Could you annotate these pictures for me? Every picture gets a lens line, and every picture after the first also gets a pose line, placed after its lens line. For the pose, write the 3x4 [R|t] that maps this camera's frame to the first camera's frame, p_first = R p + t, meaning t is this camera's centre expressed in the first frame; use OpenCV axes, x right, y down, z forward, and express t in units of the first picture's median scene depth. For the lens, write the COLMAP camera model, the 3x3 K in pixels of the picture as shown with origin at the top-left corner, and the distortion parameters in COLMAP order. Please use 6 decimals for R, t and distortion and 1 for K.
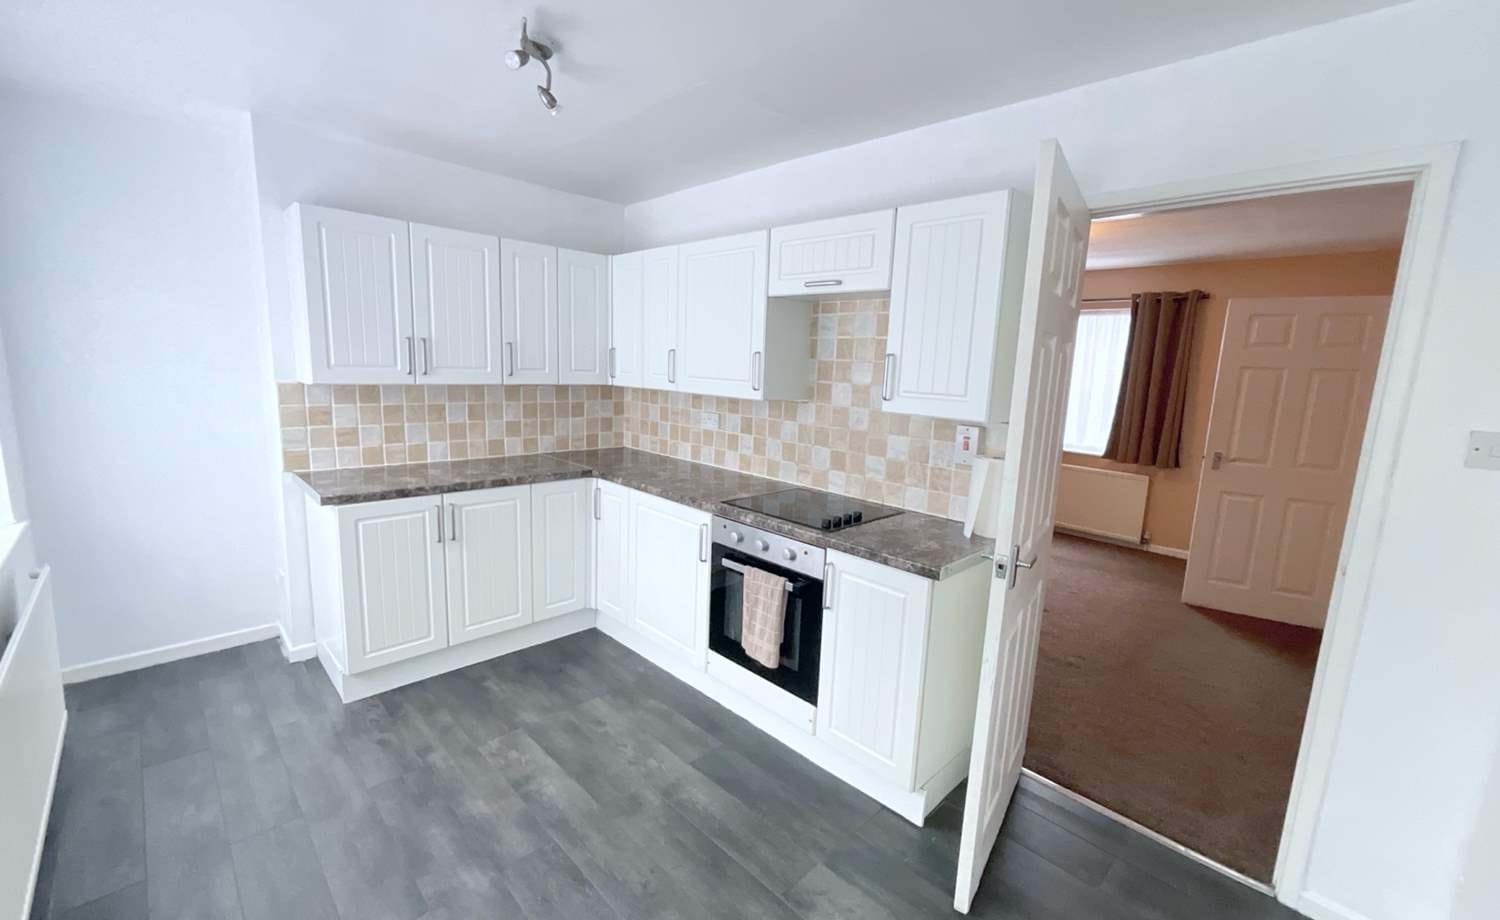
lens RADIAL K [[612.5, 0, 752.2], [0, 612.5, 457.9], [0, 0, 1]] dist [-0.000443, 0.001522]
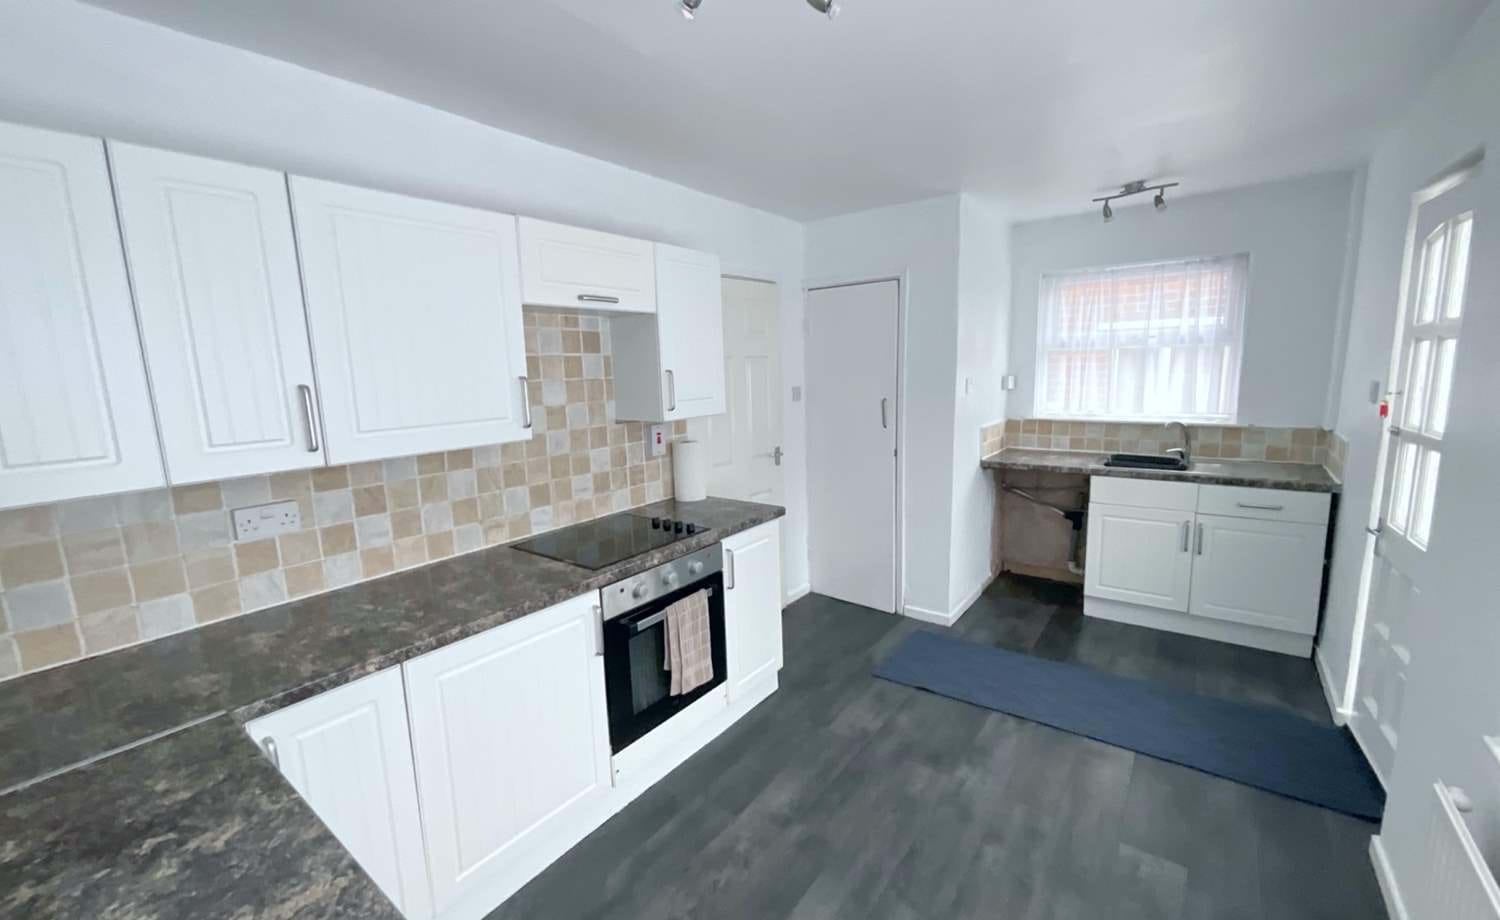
lens RADIAL K [[612.5, 0, 748.8], [0, 612.5, 459.6], [0, 0, 1]] dist [-0.000443, 0.001522]
pose [[-0.133502, -0.192366, 0.972200, -0.778336], [0.179236, 0.960118, 0.214588, -0.187924], [-0.974706, 0.202901, -0.093699, 0.822582]]
